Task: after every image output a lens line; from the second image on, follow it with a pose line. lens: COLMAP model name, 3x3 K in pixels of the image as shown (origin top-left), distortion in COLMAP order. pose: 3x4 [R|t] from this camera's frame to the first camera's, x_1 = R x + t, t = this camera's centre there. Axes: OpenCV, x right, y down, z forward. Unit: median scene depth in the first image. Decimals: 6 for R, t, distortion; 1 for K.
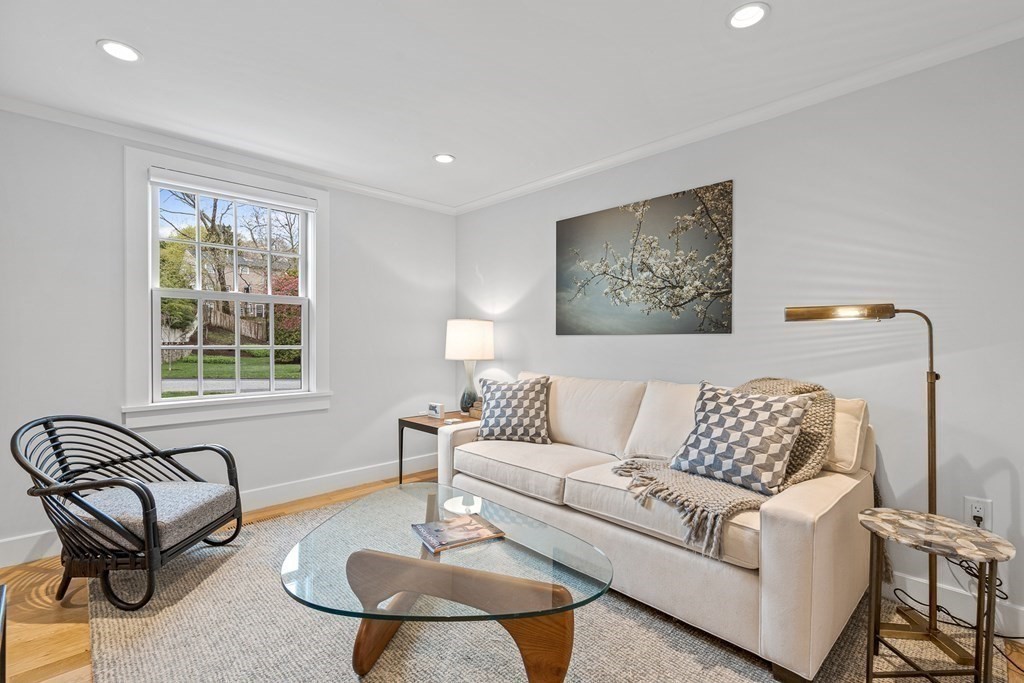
lens RADIAL K [[473.6, 0, 515.9], [0, 473.6, 339.8], [0, 0, 1]] dist [0.002753, -0.001716]
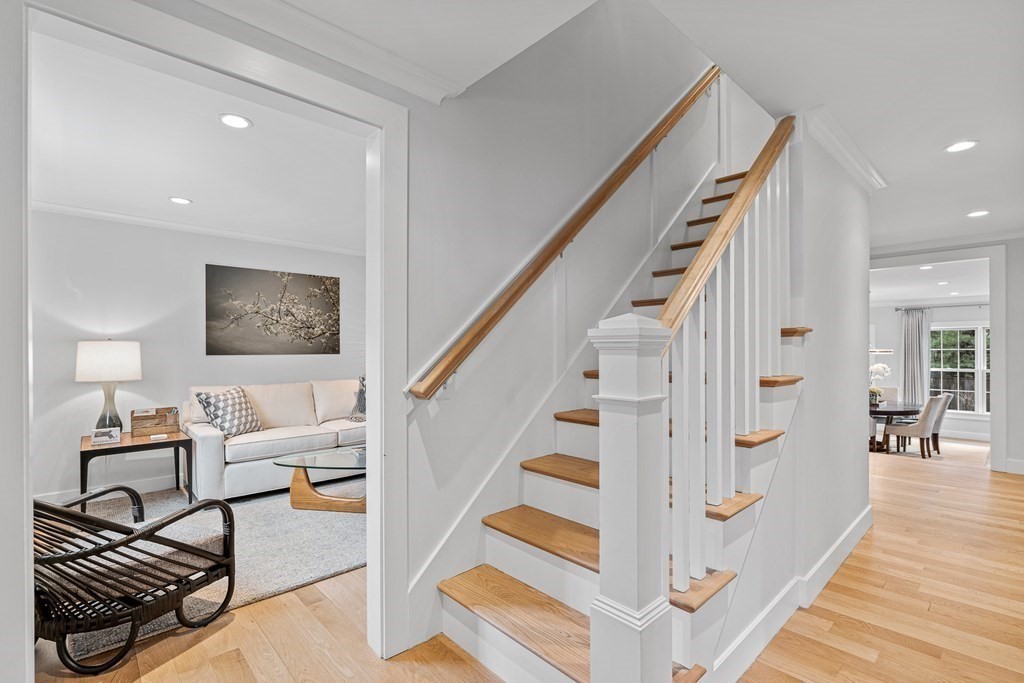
lens RADIAL K [[473.6, 0, 513.9], [0, 473.6, 345.5], [0, 0, 1]] dist [0.002753, -0.001716]
pose [[0.018172, 0.000334, 0.999835, -1.339549], [-0.004521, 0.999990, -0.000251, -0.044976], [-0.999825, -0.004516, 0.018173, 0.188856]]
